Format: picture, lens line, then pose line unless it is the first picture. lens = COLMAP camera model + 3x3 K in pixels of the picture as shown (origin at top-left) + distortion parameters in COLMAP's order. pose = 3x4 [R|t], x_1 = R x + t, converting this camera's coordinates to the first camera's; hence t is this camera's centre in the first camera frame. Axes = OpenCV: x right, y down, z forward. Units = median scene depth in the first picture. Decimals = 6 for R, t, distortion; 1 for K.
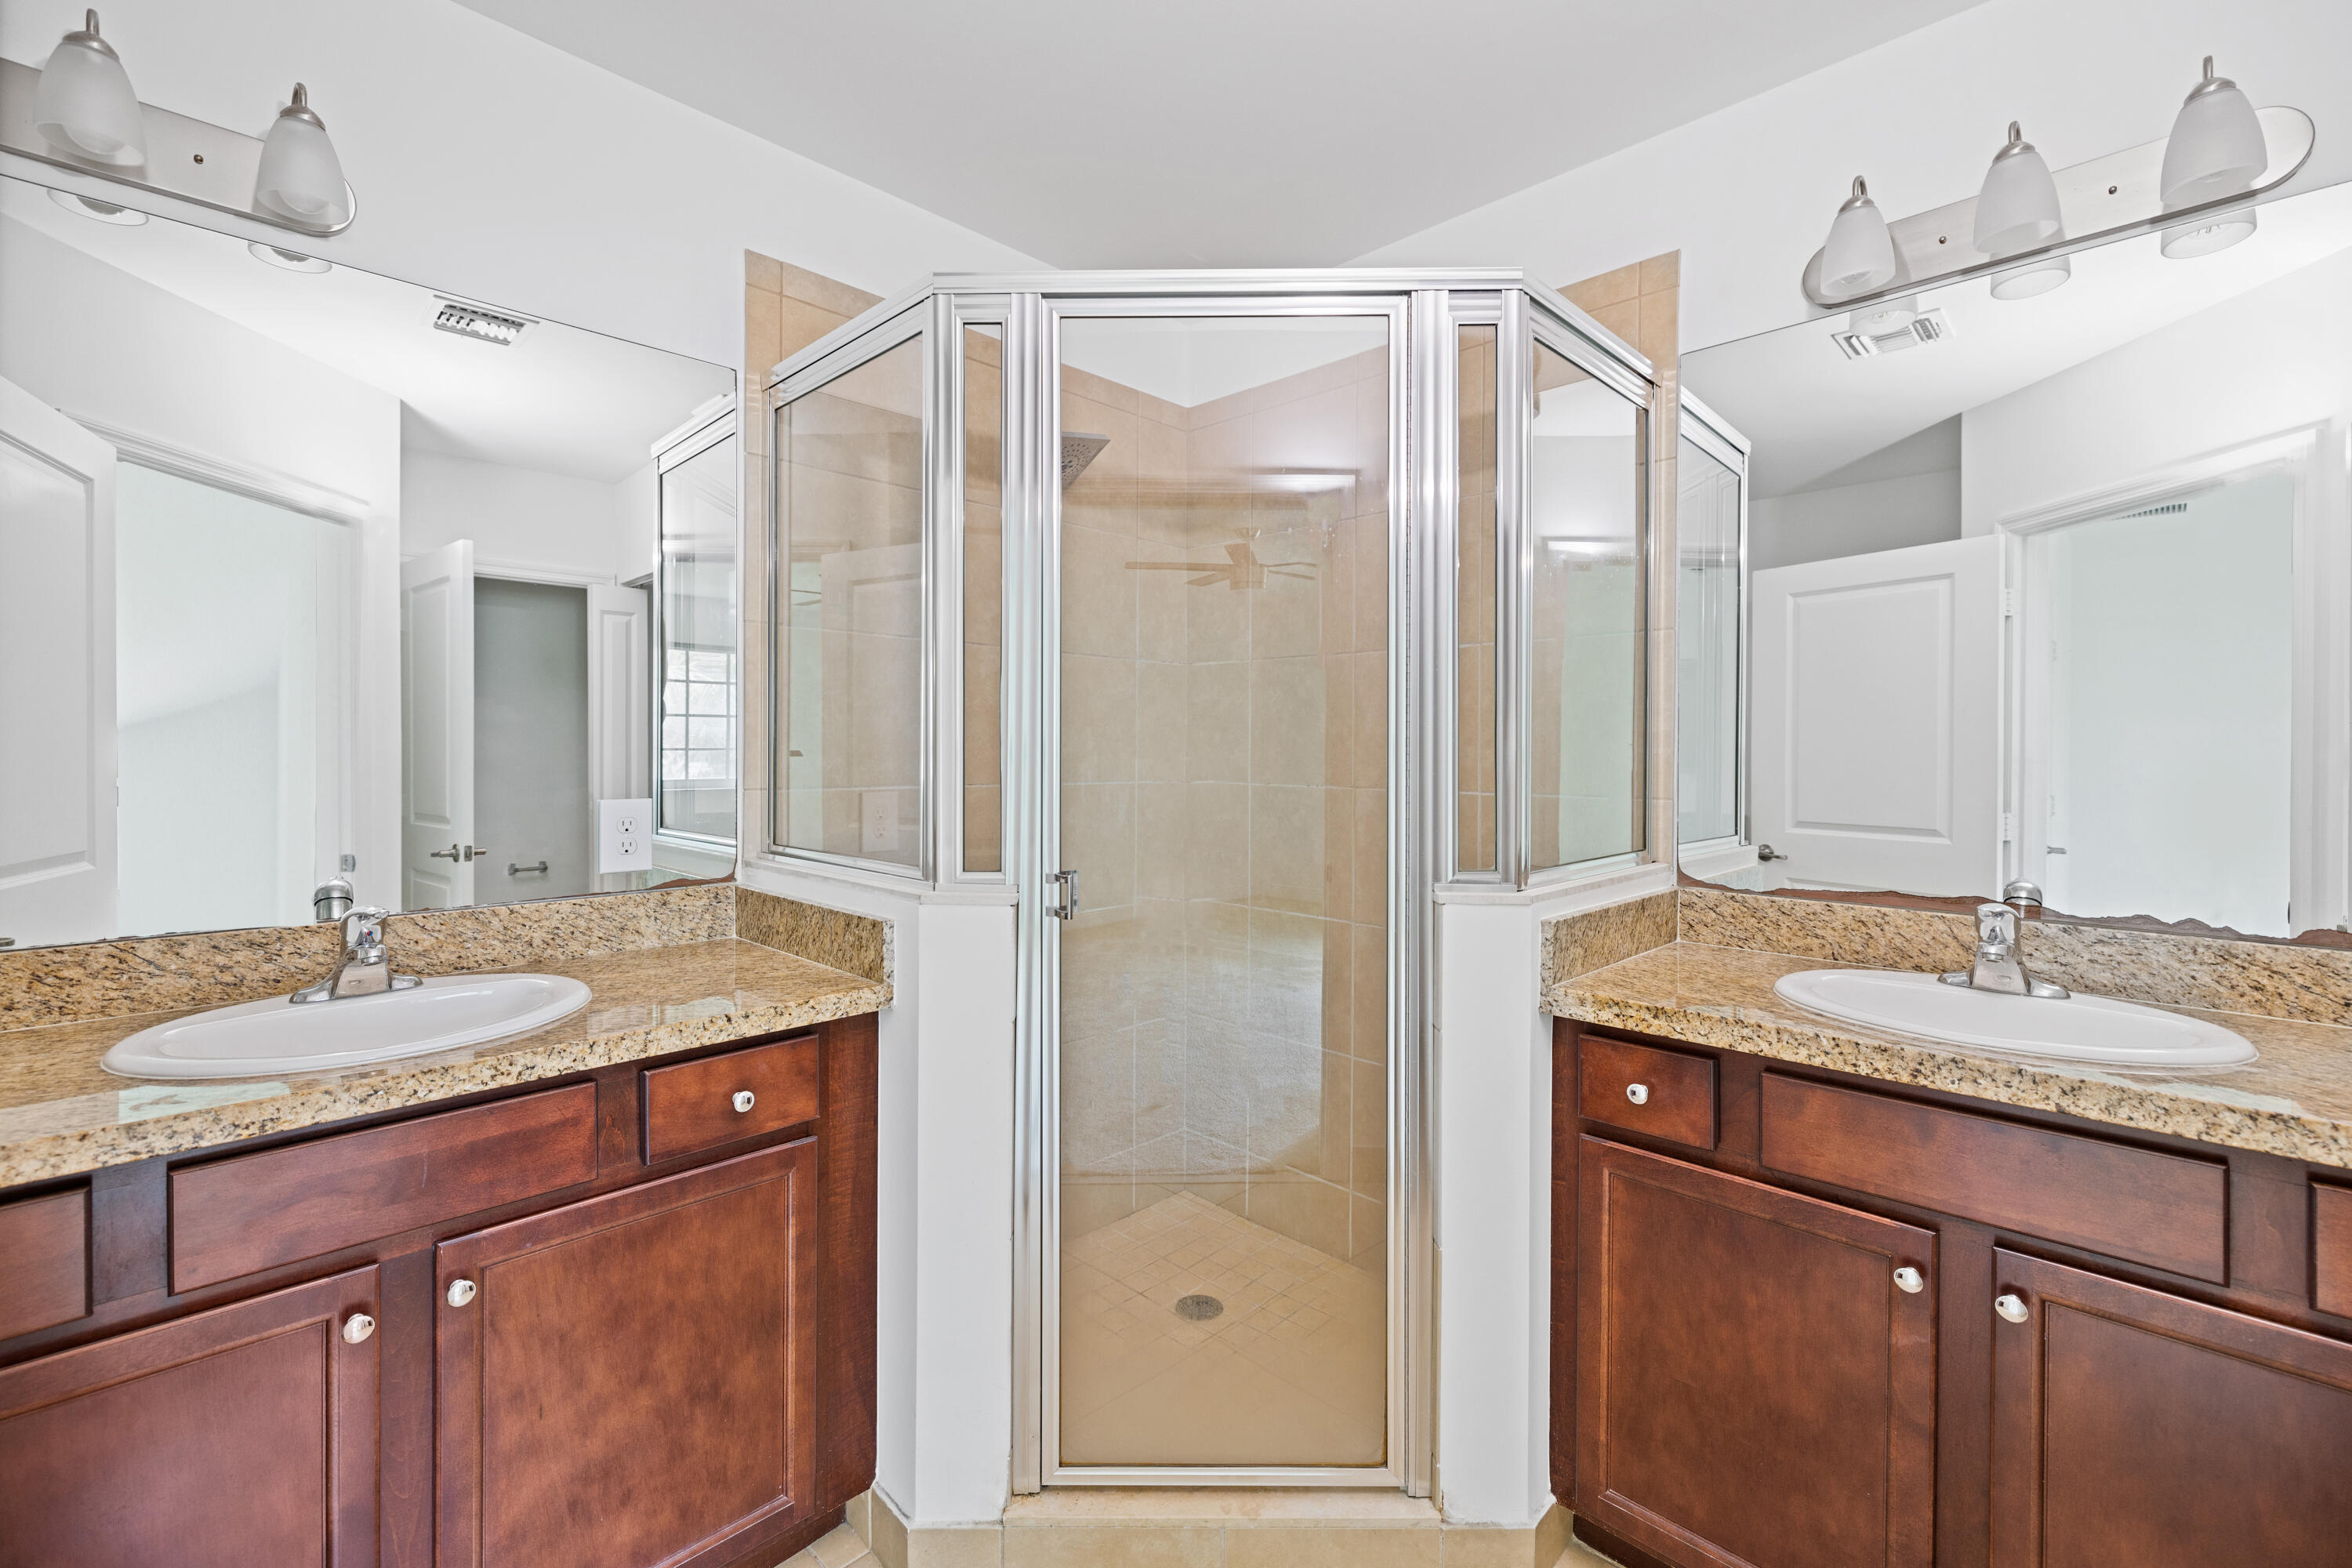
lens RADIAL K [[1004.8, 0, 1173.7], [0, 1004.8, 760.2], [0, 0, 1]] dist [-0.002131, -0.000235]
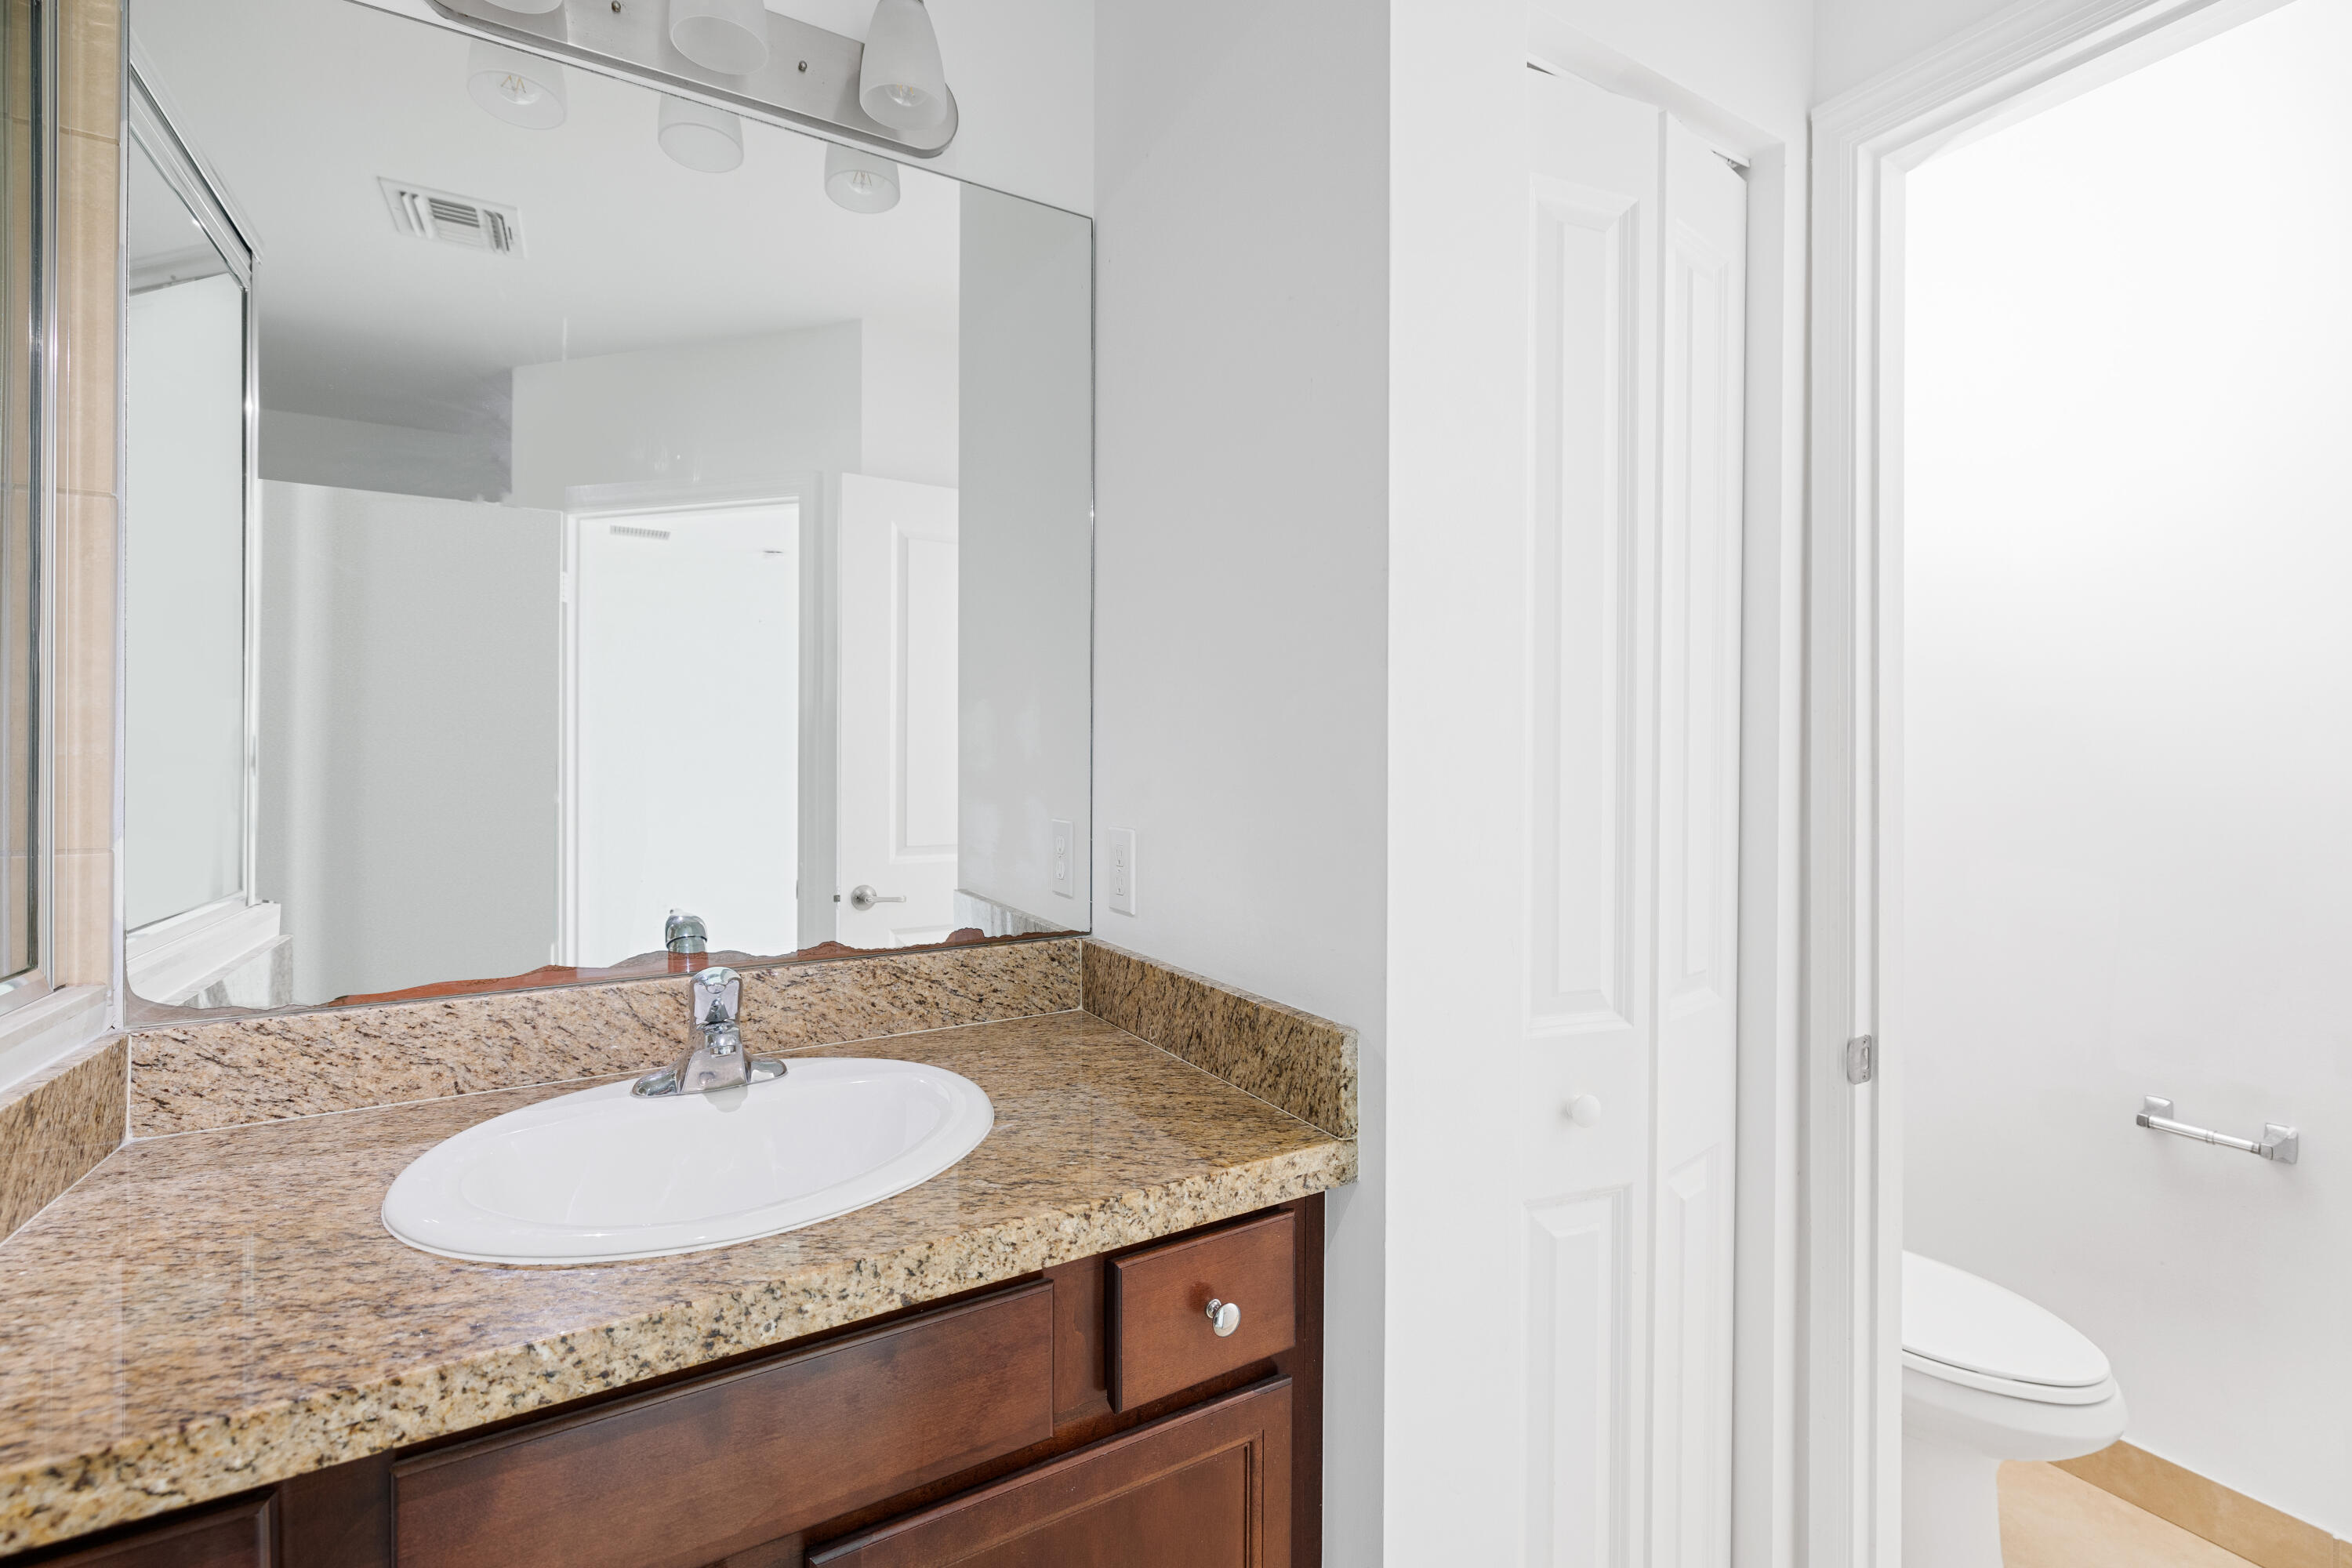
lens RADIAL K [[1004.8, 0, 1147.3], [0, 1004.8, 751.2], [0, 0, 1]] dist [-0.002131, -0.000235]
pose [[0.287300, -0.003044, 0.957836, 0.245094], [0.008444, 0.999964, 0.000645, -0.005015], [-0.957803, 0.007903, 0.287316, 0.525269]]
